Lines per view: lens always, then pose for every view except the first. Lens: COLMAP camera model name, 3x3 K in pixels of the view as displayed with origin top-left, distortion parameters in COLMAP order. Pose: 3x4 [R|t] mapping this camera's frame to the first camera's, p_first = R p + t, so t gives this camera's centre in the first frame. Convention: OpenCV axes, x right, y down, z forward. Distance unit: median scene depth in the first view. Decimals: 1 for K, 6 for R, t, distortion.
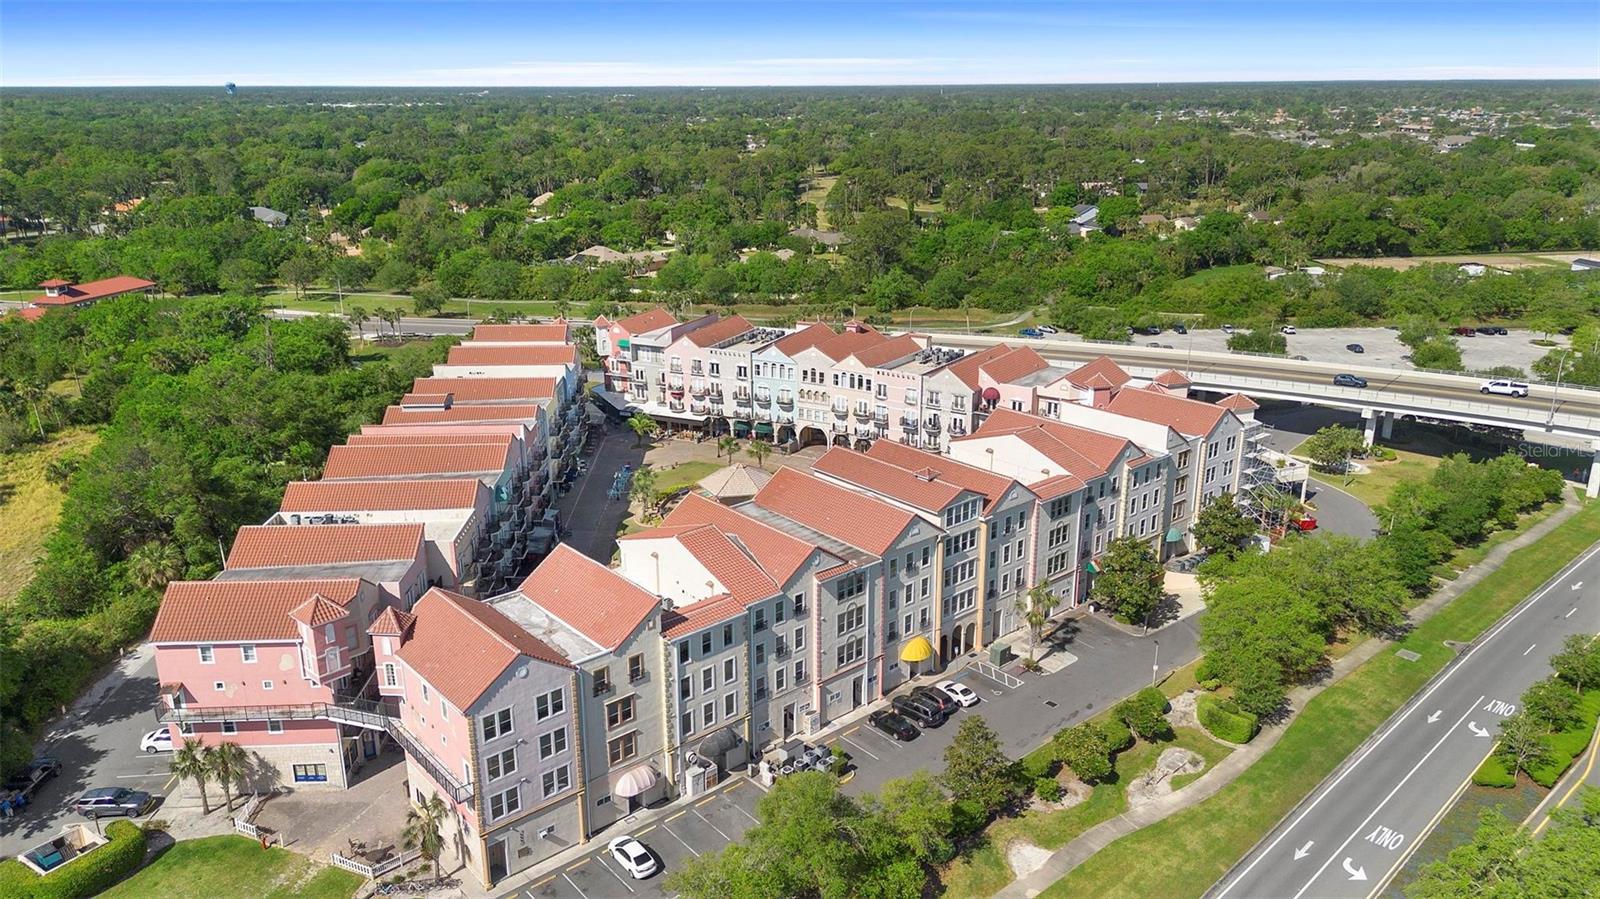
lens RADIAL K [[1099.2, 0, 800.0], [0, 1099.2, 449.5], [0, 0, 1]] dist [0.065754, -0.065835]
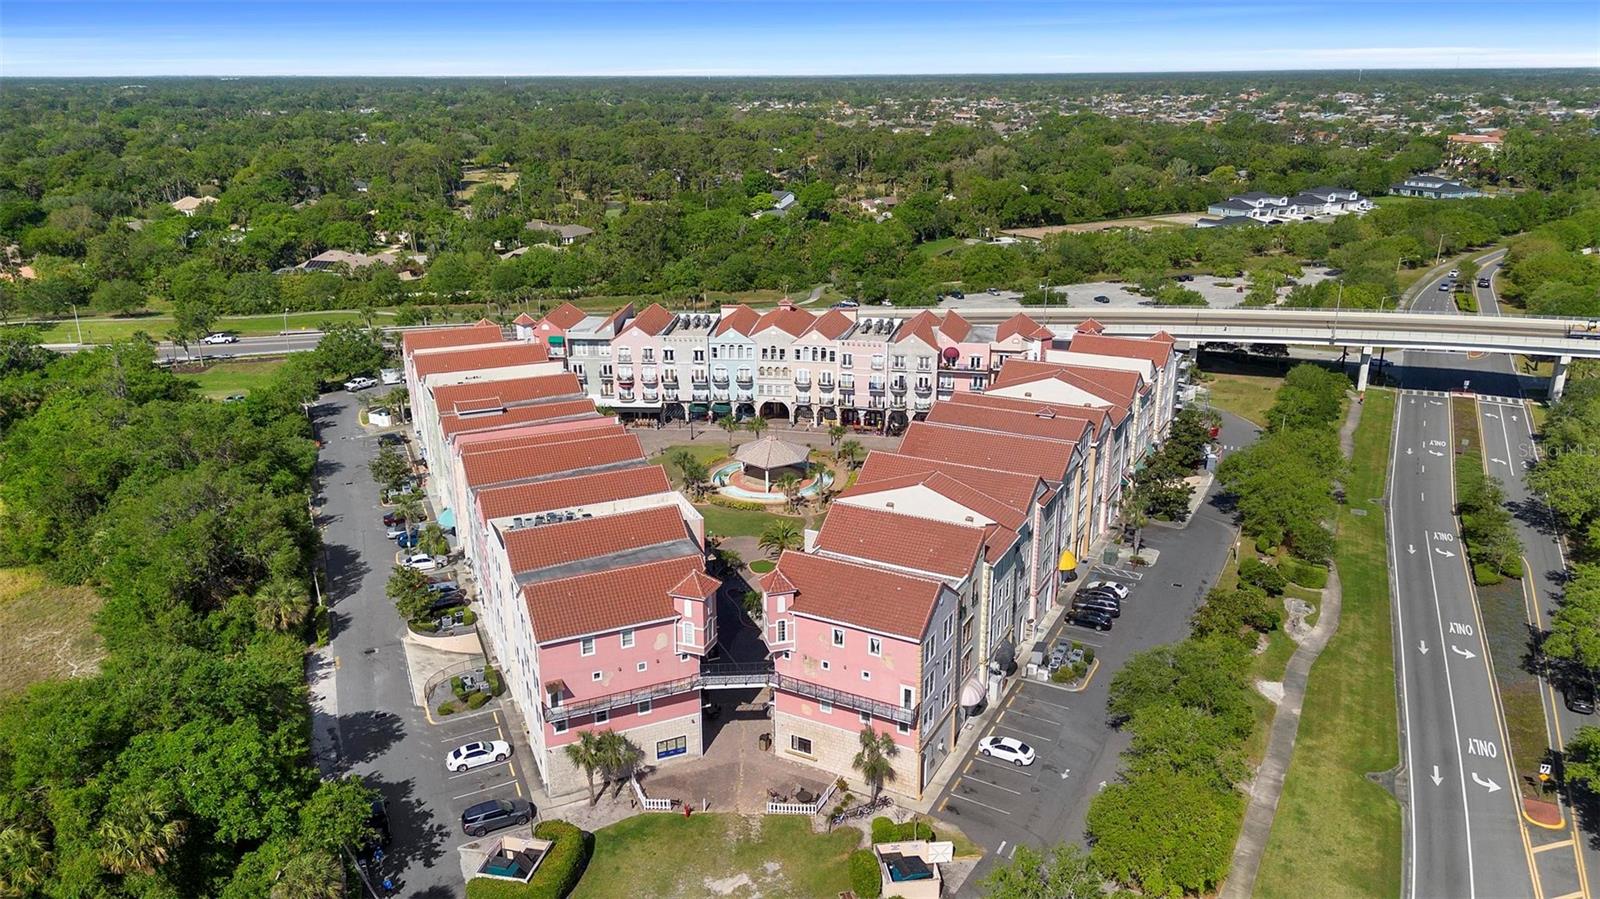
lens RADIAL K [[1099.2, 0, 800.0], [0, 1099.2, 449.5], [0, 0, 1]] dist [0.065754, -0.065835]
pose [[0.934150, -0.116111, 0.337464, -0.335538], [0.113719, 0.993148, 0.026920, -0.000001], [-0.338278, 0.013229, 0.940953, -0.007961]]
